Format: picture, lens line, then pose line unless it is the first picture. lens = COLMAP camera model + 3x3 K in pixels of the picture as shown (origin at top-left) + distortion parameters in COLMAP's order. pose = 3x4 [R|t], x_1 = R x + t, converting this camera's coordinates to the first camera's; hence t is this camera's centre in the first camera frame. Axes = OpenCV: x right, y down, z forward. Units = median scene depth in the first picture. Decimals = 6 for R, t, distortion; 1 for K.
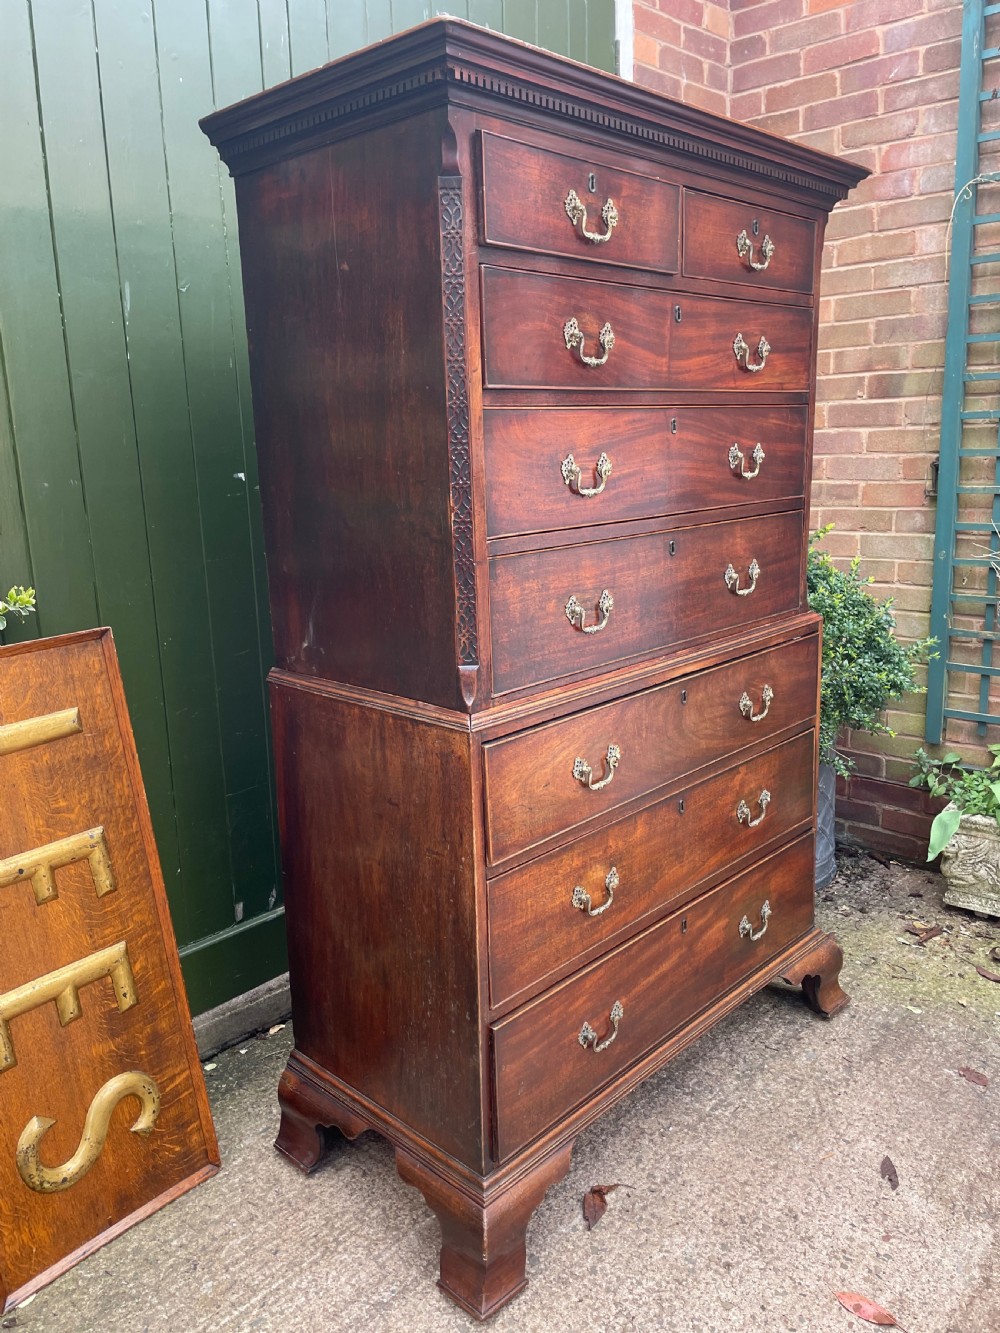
lens RADIAL K [[1012.4, 0, 493.3], [0, 1012.4, 650.4], [0, 0, 1]] dist [0.092739, -0.116809]
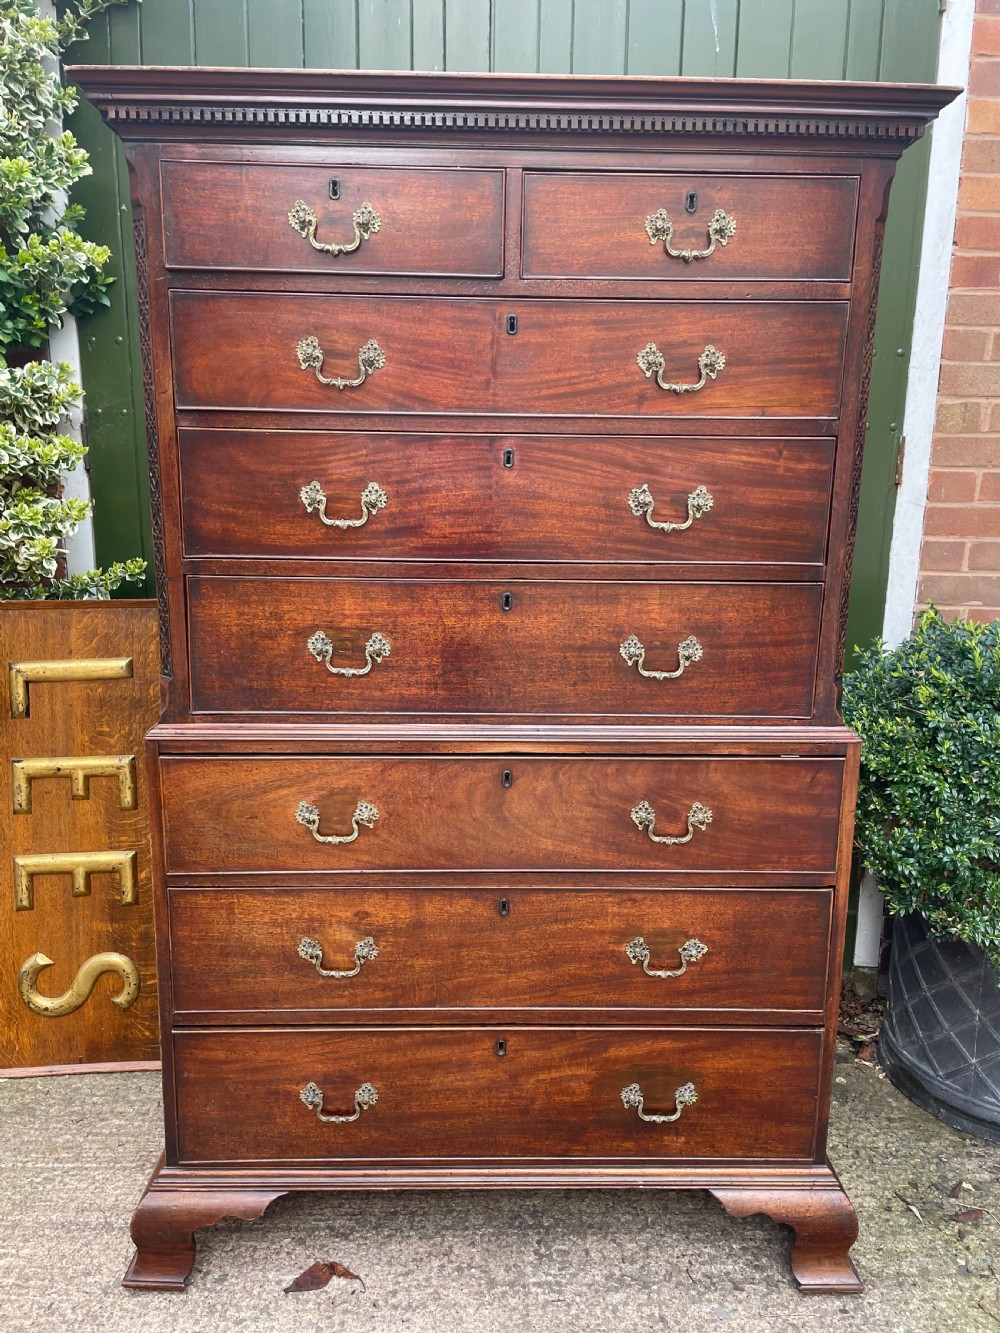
lens RADIAL K [[1013.0, 0, 494.2], [0, 1013.0, 657.3], [0, 0, 1]] dist [0.092285, -0.116144]
pose [[0.705582, 0.180414, -0.685278, 0.769701], [-0.179587, 0.981003, 0.073362, -0.117434], [0.685495, 0.071304, 0.724577, 0.394121]]
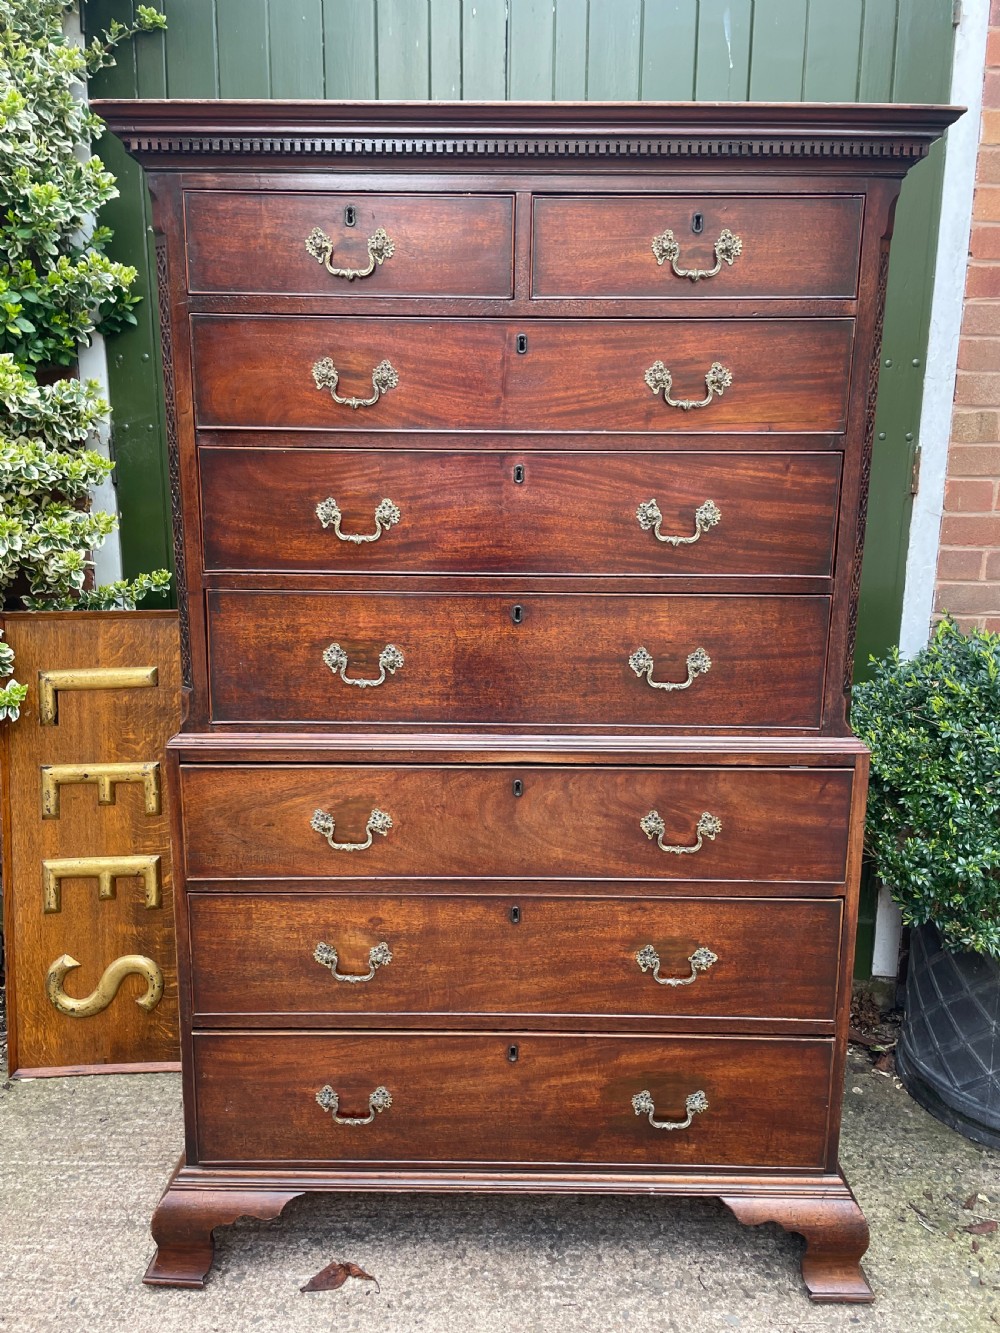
lens RADIAL K [[1013.3, 0, 490.7], [0, 1013.3, 654.2], [0, 0, 1]] dist [0.093473, -0.116655]
pose [[0.684549, 0.175654, -0.707487, 0.790053], [-0.177671, 0.981469, 0.071768, -0.127473], [0.706984, 0.076572, 0.703073, 0.390996]]
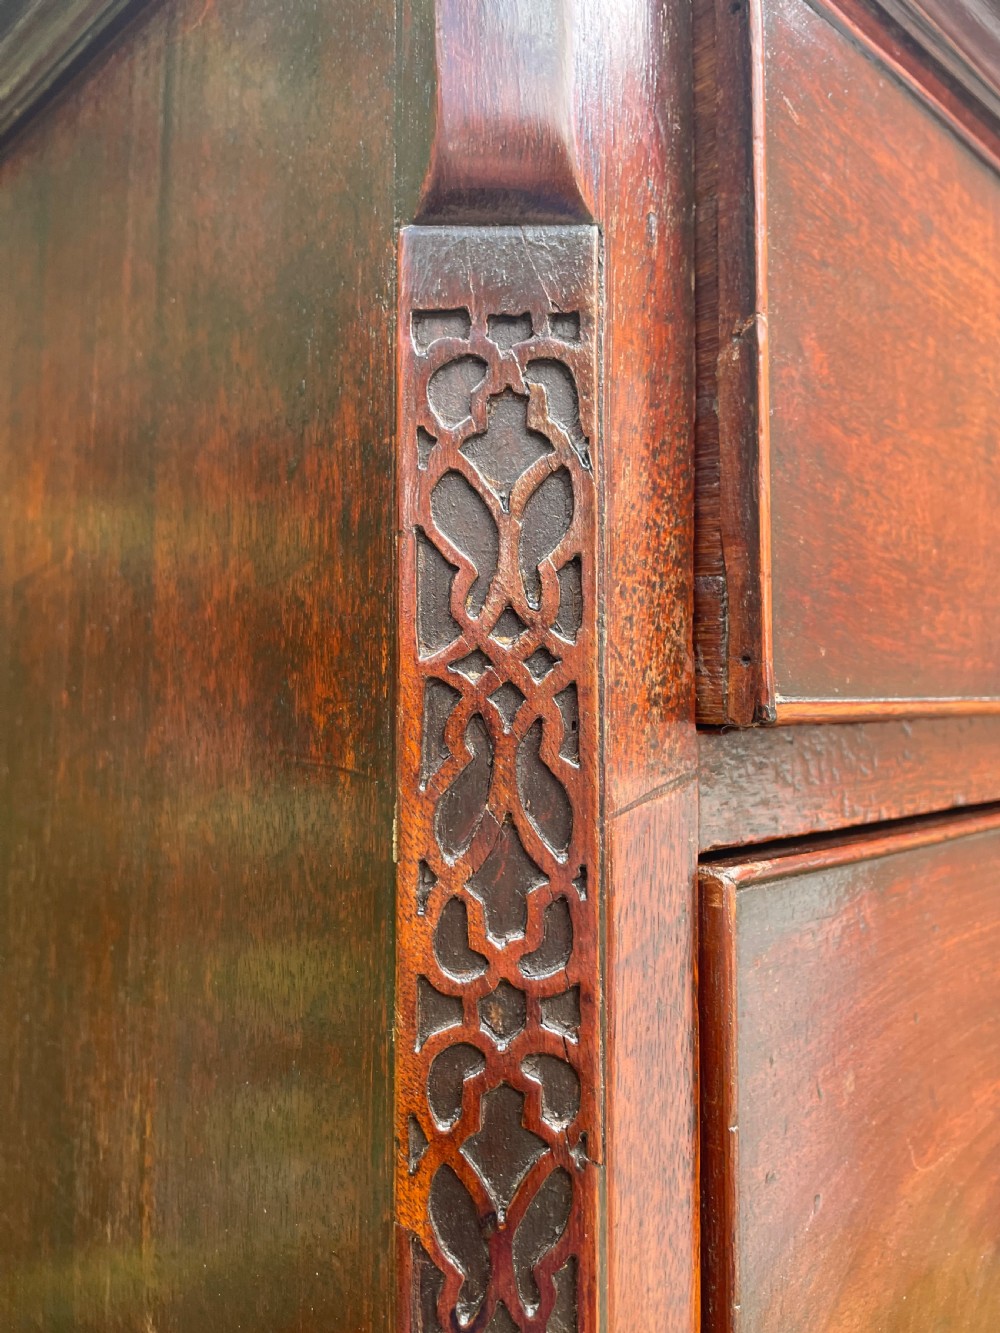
lens RADIAL K [[1012.4, 0, 493.3], [0, 1012.4, 650.4], [0, 0, 1]] dist [0.092739, -0.116809]
pose [[0.998439, 0.021129, -0.051705, -0.026815], [-0.033633, 0.966479, -0.254535, -0.288797], [0.044593, 0.255876, 0.965680, 0.677489]]
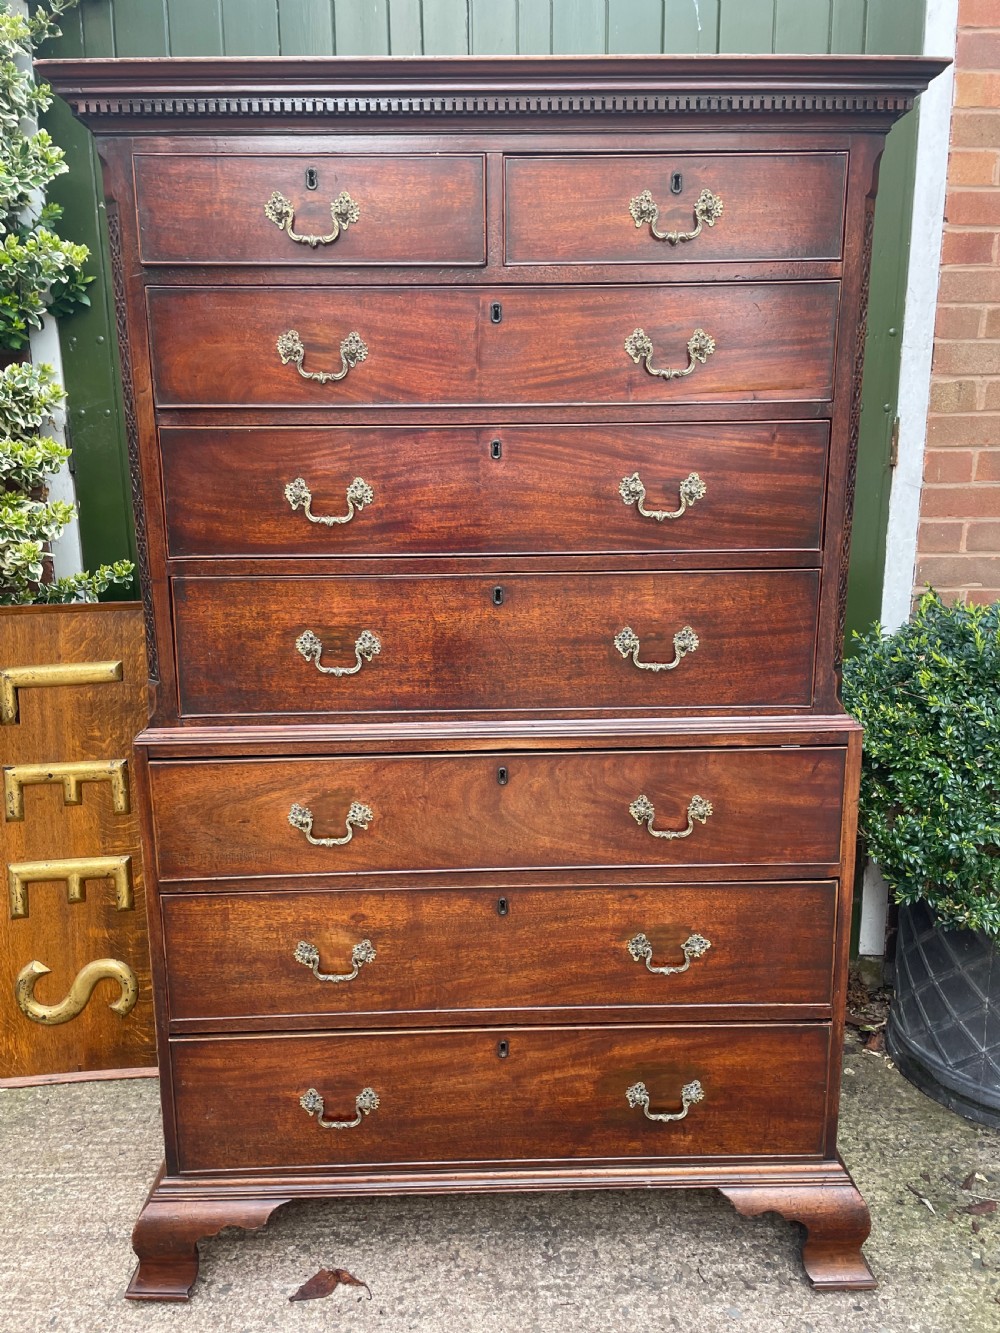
lens RADIAL K [[1013.4, 0, 484.8], [0, 1013.4, 652.4], [0, 0, 1]] dist [0.090395, -0.112762]
pose [[0.706331, 0.165643, -0.688228, 0.760545], [-0.155455, 0.984800, 0.077478, -0.119885], [0.690601, 0.052263, 0.721345, 0.407252]]
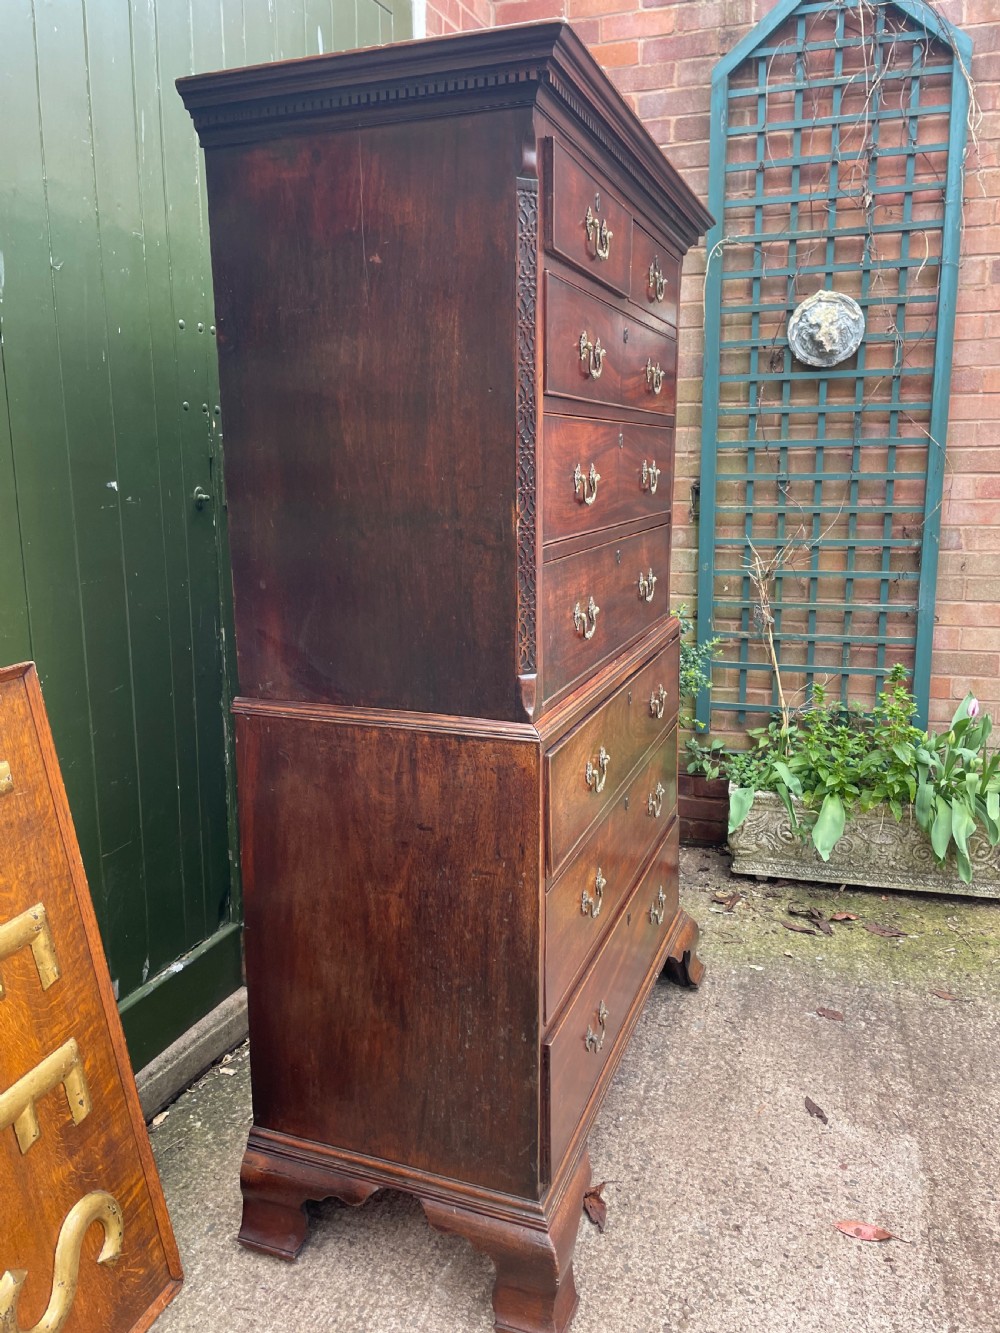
lens RADIAL K [[1012.4, 0, 493.3], [0, 1012.4, 650.4], [0, 0, 1]] dist [0.092739, -0.116809]
pose [[0.919987, -0.051294, 0.388577, -0.362843], [0.062081, 0.997955, -0.015248, 0.003743], [-0.387000, 0.038152, 0.921290, 0.090558]]
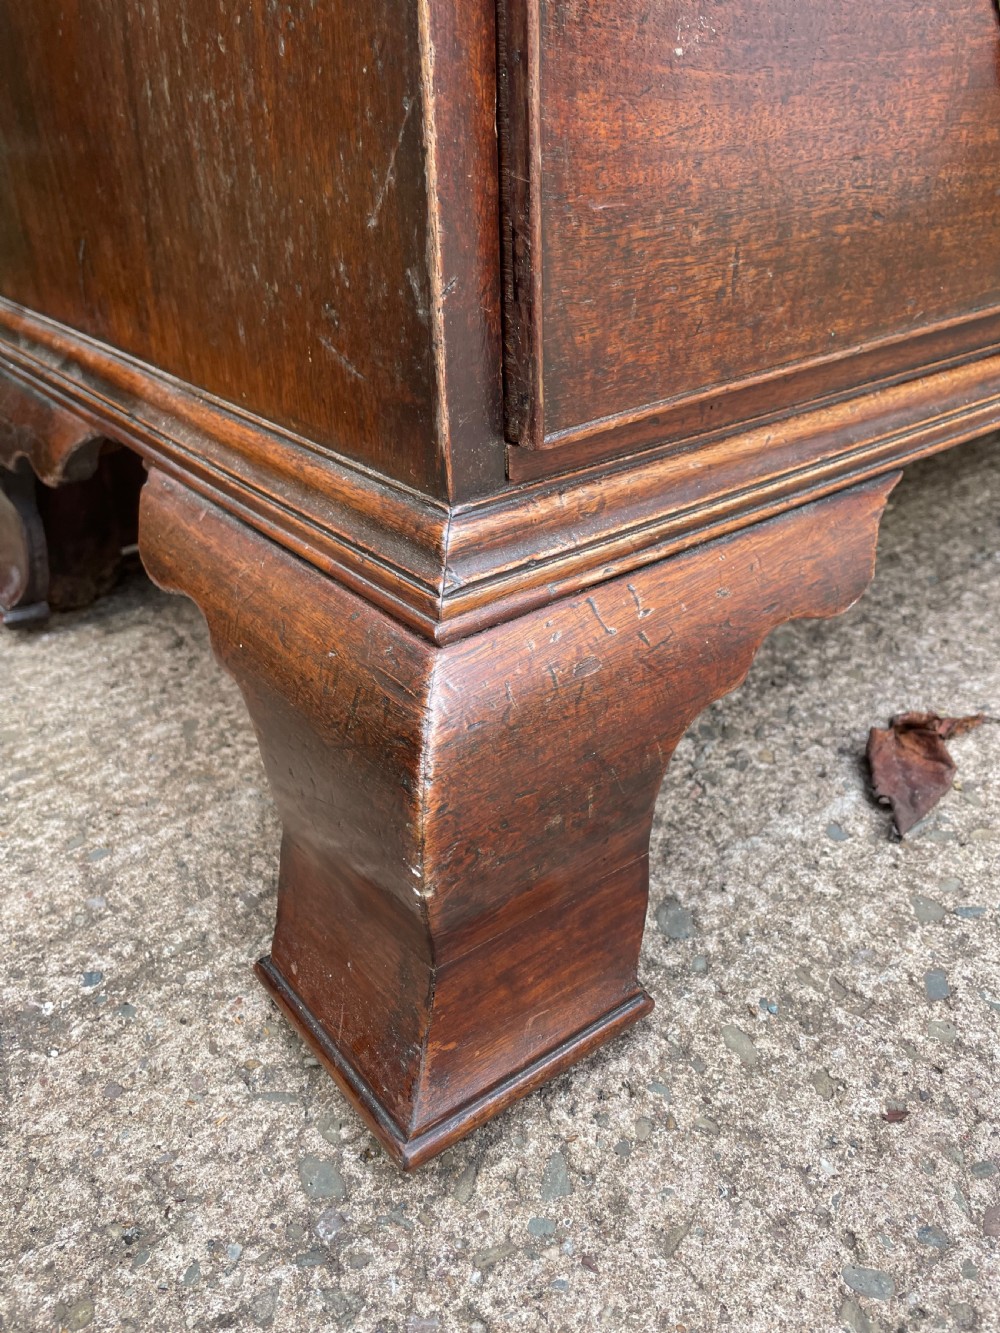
lens RADIAL K [[1014.0, 0, 498.1], [0, 1014.0, 650.4], [0, 0, 1]] dist [0.093023, -0.117924]
pose [[0.990418, 0.067641, -0.120406, 0.020917], [-0.029669, 0.955701, 0.292840, 0.438355], [0.134880, -0.286461, 0.948550, 0.744317]]
